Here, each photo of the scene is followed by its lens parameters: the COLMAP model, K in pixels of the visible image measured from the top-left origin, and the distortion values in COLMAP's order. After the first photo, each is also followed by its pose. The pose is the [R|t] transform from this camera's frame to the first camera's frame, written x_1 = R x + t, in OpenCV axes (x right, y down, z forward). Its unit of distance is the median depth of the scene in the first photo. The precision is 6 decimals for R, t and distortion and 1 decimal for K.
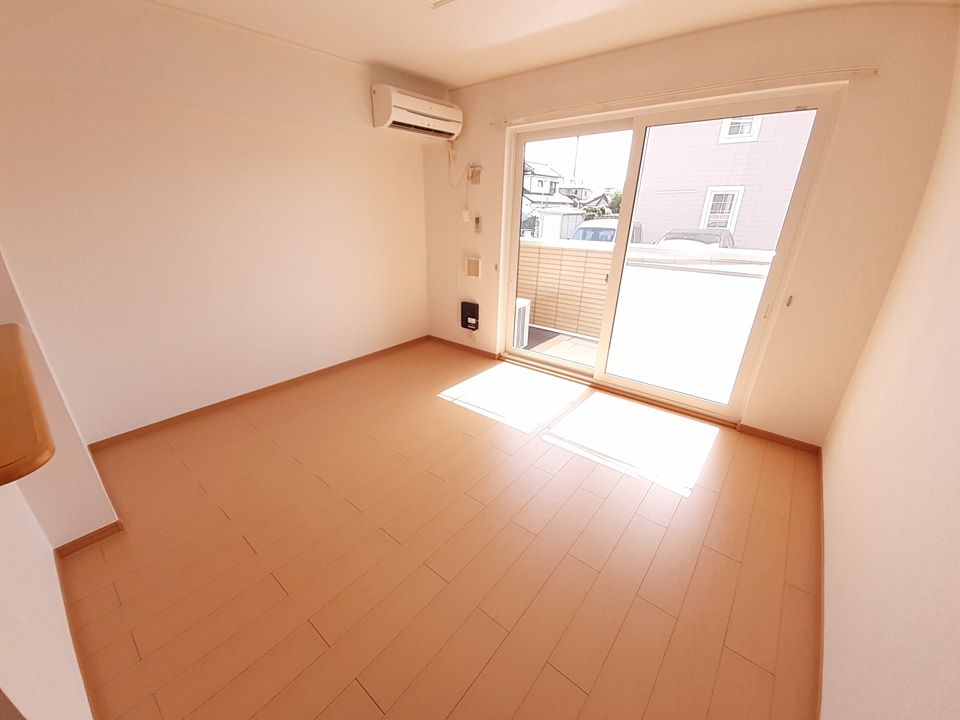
lens RADIAL K [[381.2, 0, 456.1], [0, 381.2, 363.1], [0, 0, 1]] dist [-0.000012, -0.000043]
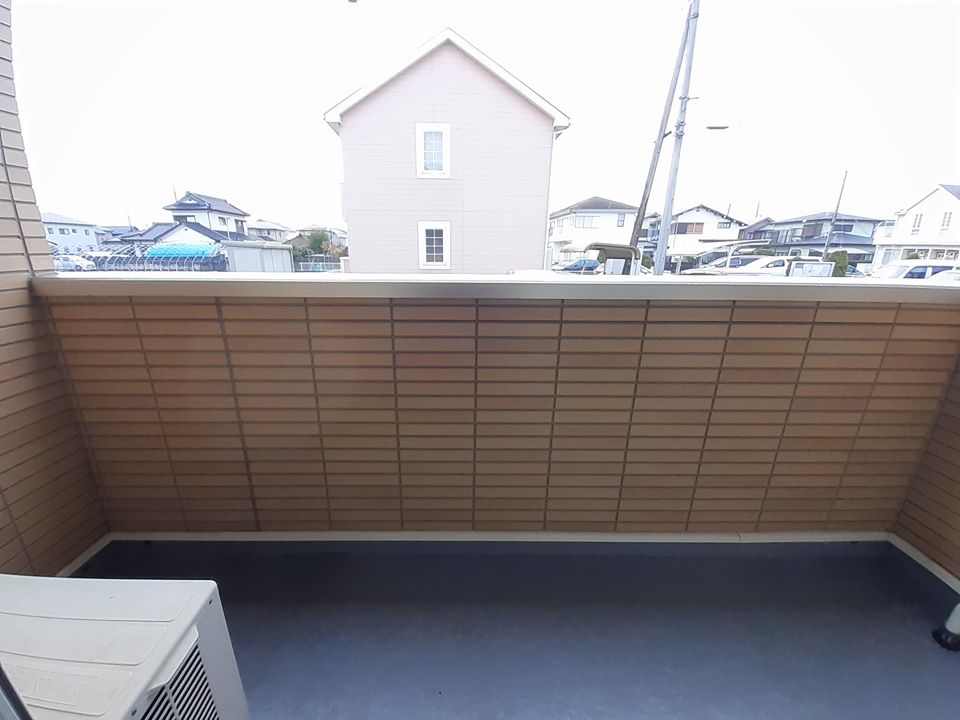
lens RADIAL K [[381.2, 0, 456.1], [0, 381.2, 363.1], [0, 0, 1]] dist [-0.000012, -0.000043]
pose [[0.752760, -0.180328, 0.633115, 0.155399], [0.244248, 0.969608, -0.014236, -0.199512], [-0.611306, 0.165354, 0.773927, 0.644283]]
